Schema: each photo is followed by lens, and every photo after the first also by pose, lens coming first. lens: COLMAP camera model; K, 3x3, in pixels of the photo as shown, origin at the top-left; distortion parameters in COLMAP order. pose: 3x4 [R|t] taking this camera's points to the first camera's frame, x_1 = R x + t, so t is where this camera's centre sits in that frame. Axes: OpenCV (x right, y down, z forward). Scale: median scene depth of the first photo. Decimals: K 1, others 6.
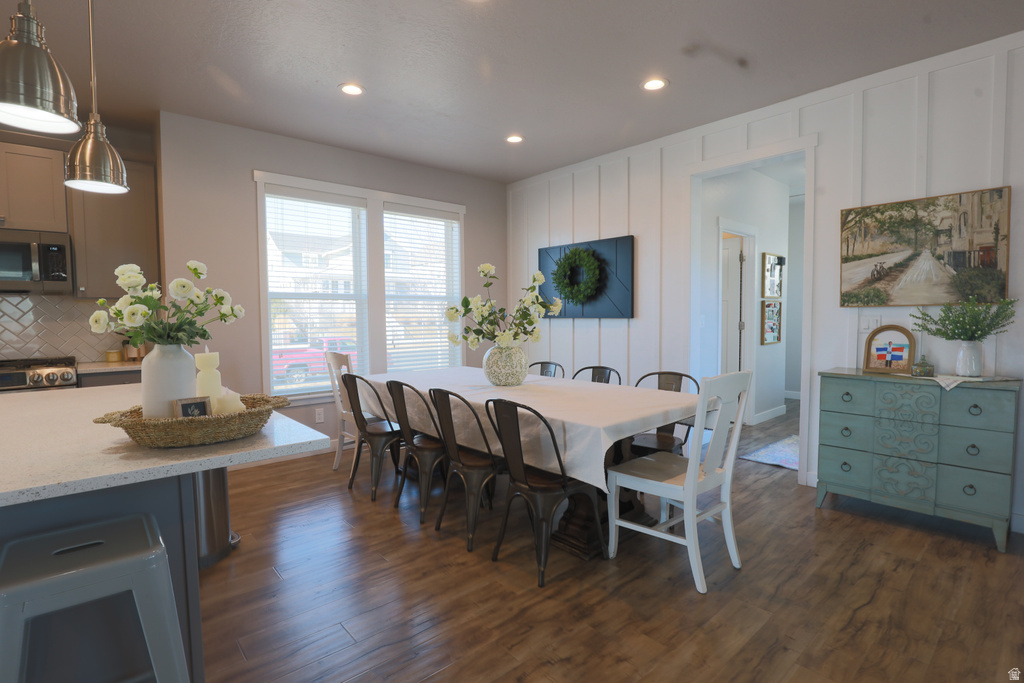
lens RADIAL K [[496.0, 0, 514.6], [0, 496.0, 341.7], [0, 0, 1]] dist [-0.038793, 0.009173]
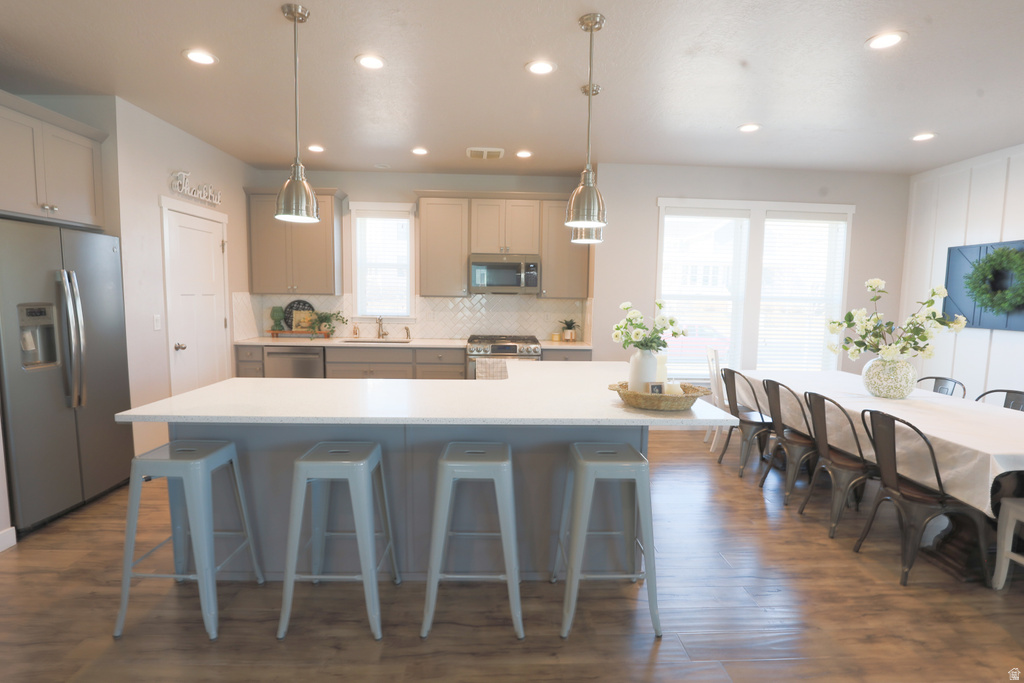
lens RADIAL K [[496.0, 0, 514.6], [0, 496.0, 341.7], [0, 0, 1]] dist [-0.038793, 0.009173]
pose [[0.771682, 0.080749, -0.630861, 0.014314], [-0.058413, 0.996714, 0.056124, -0.041244], [0.633320, -0.006459, 0.773863, -0.284243]]
